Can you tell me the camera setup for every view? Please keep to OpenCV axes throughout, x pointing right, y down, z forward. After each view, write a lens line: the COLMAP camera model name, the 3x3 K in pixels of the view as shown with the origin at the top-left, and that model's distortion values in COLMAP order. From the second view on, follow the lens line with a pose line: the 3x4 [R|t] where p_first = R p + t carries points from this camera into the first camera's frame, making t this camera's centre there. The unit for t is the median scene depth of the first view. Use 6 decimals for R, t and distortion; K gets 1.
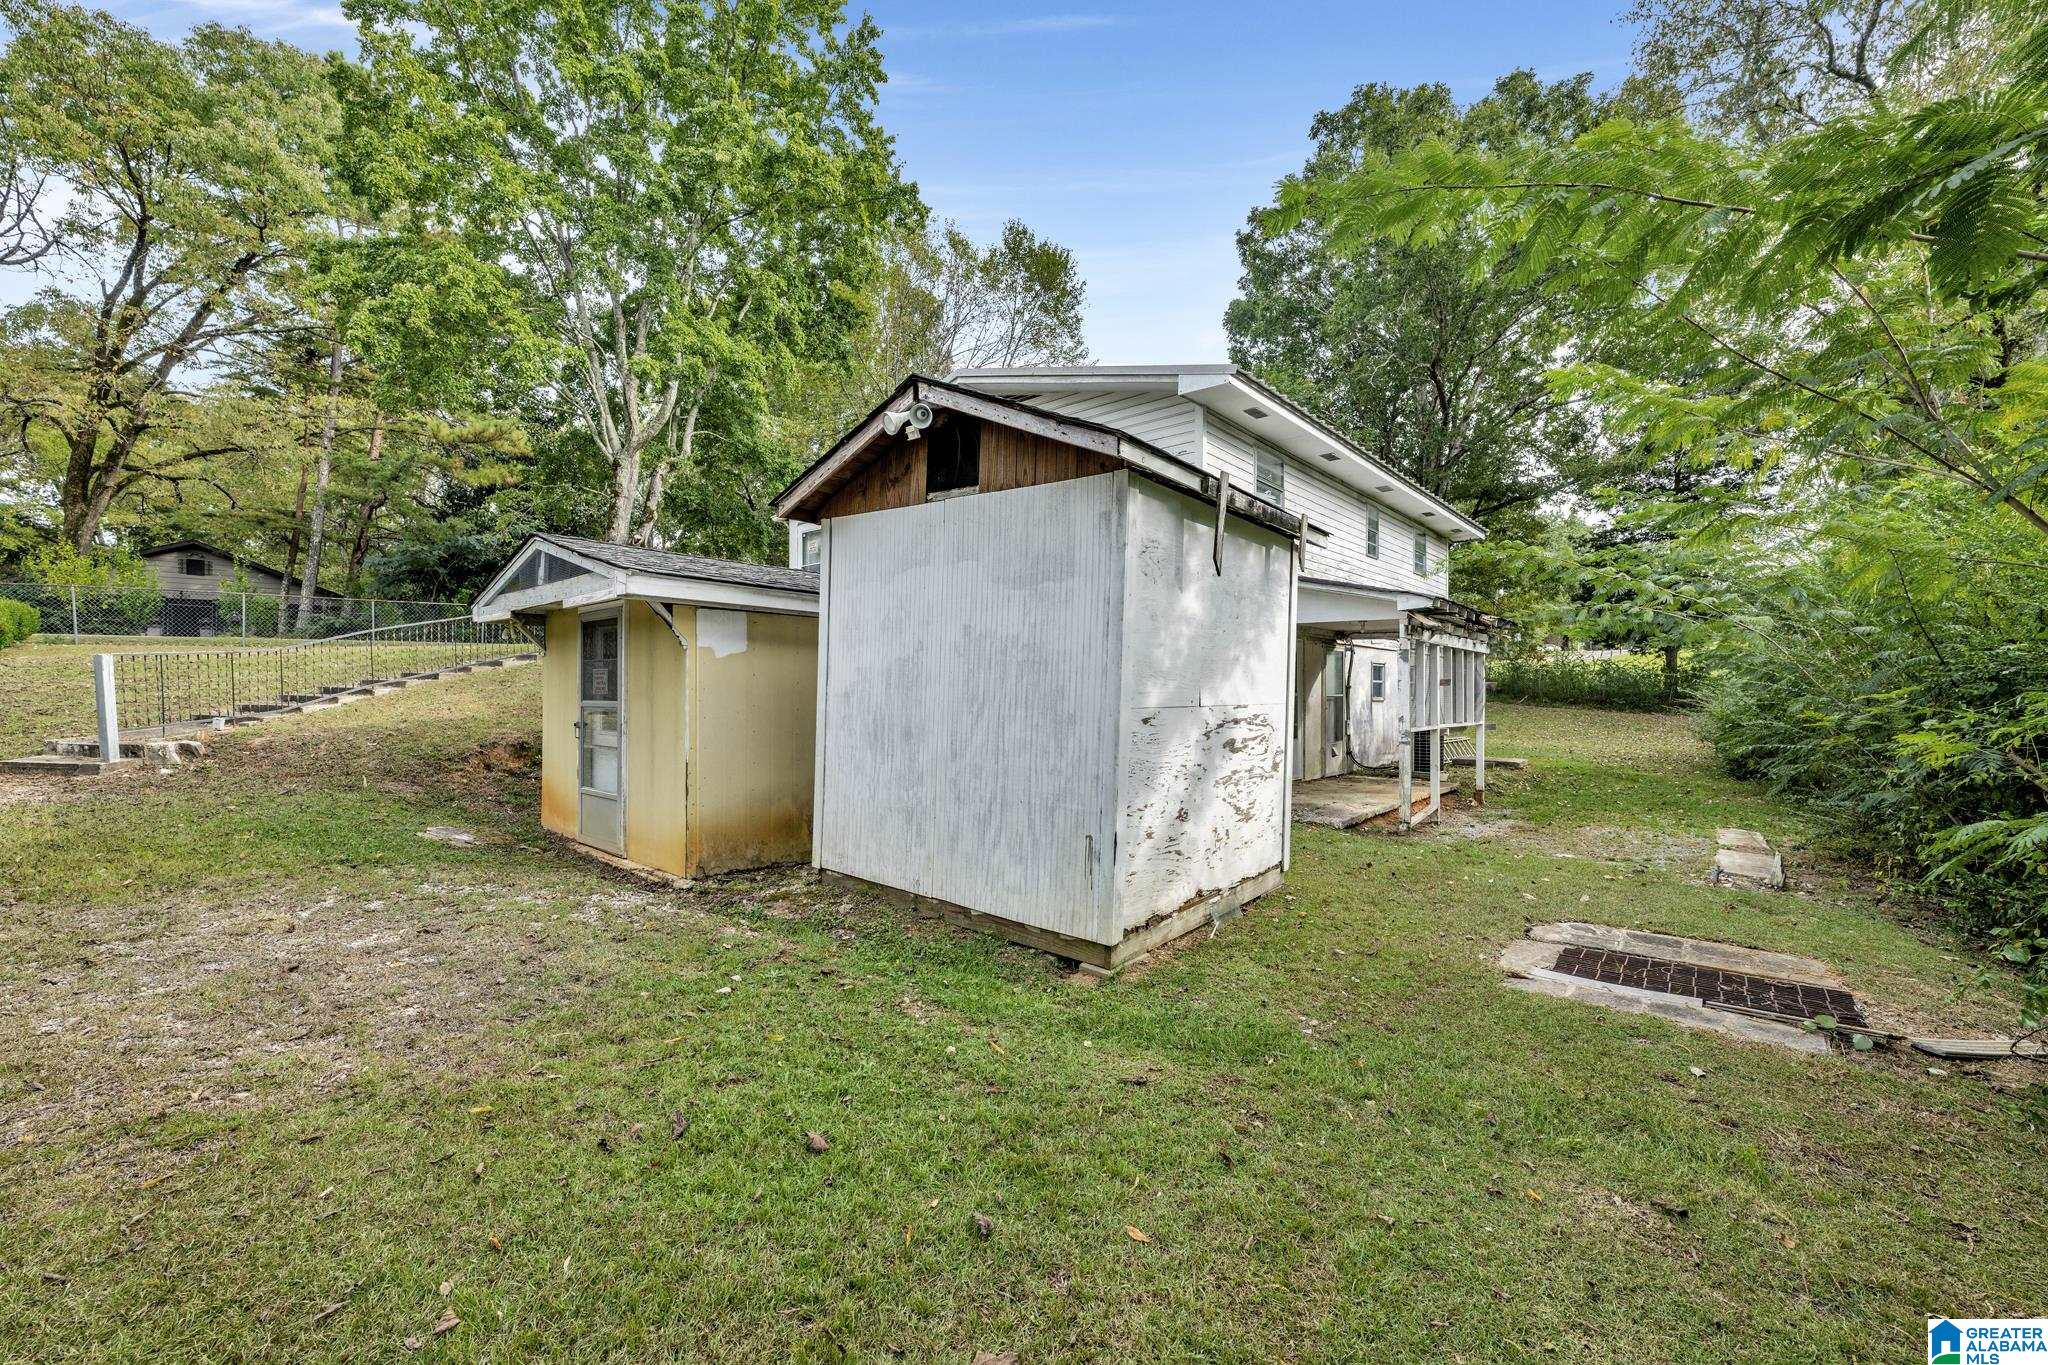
lens RADIAL K [[801.9, 0, 1024.0], [0, 801.9, 682.5], [0, 0, 1]] dist [0.000103, 0.000050]
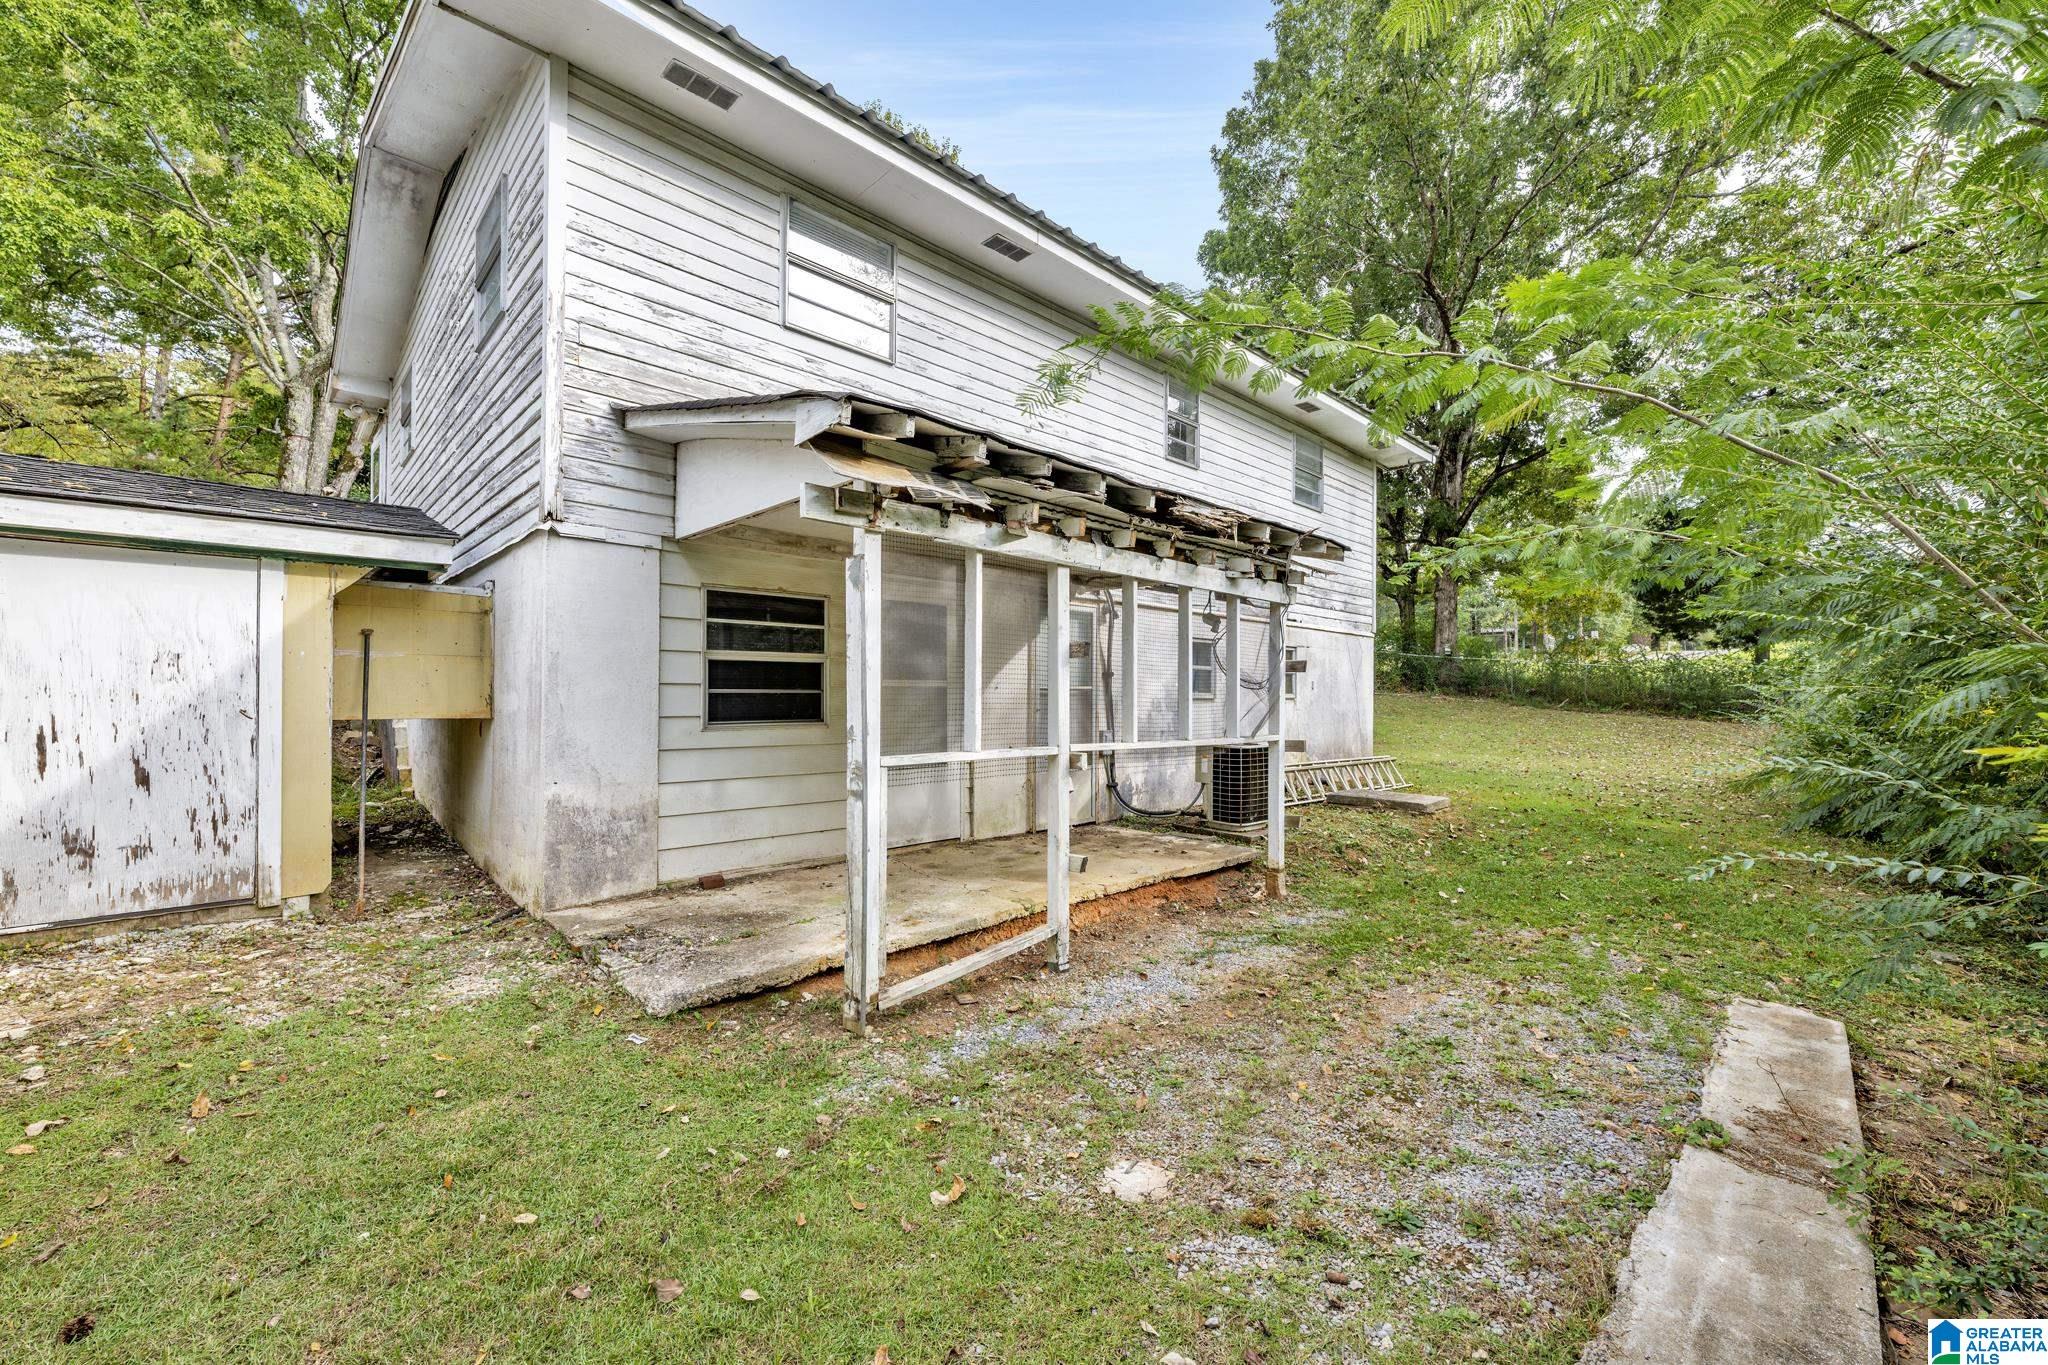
lens RADIAL K [[801.9, 0, 1024.0], [0, 801.9, 682.5], [0, 0, 1]] dist [0.000103, 0.000050]
pose [[0.996630, 0.001705, -0.082014, 0.161427], [-0.002133, 0.999985, -0.005133, 0.006219], [0.082004, 0.005290, 0.996618, 0.168997]]
